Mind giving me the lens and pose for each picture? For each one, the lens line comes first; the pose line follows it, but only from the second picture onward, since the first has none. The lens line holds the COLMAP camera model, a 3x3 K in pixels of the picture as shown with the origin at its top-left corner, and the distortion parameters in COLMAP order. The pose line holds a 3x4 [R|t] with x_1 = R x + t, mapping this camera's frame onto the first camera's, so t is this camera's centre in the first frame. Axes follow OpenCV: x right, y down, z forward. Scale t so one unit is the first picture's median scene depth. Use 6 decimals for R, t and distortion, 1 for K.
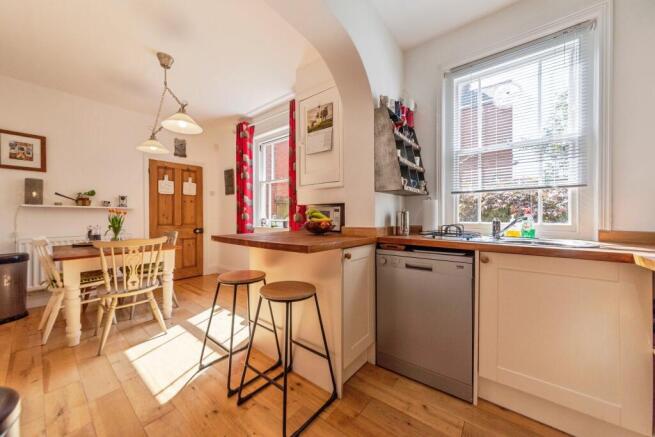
lens RADIAL K [[229.2, 0, 327.1], [0, 229.2, 210.7], [0, 0, 1]] dist [-0.021978, 0.005405]
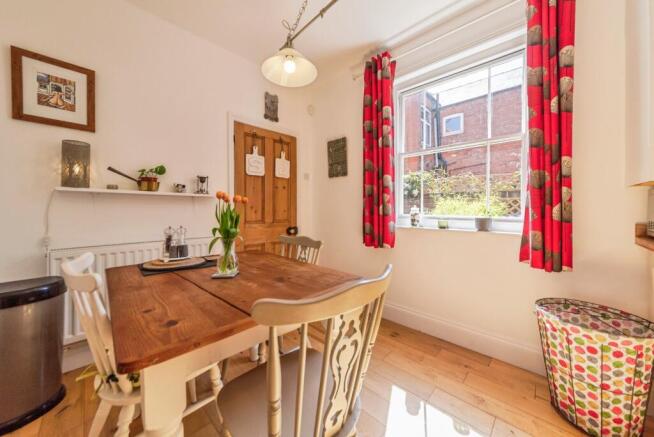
lens RADIAL K [[238.6, 0, 324.6], [0, 238.6, 203.4], [0, 0, 1]] dist [-0.023231, 0.005049]
pose [[0.992385, -0.003372, -0.123132, -0.534845], [0.002788, 0.999984, -0.004916, 0.014889], [0.123146, 0.004536, 0.992378, 0.430189]]
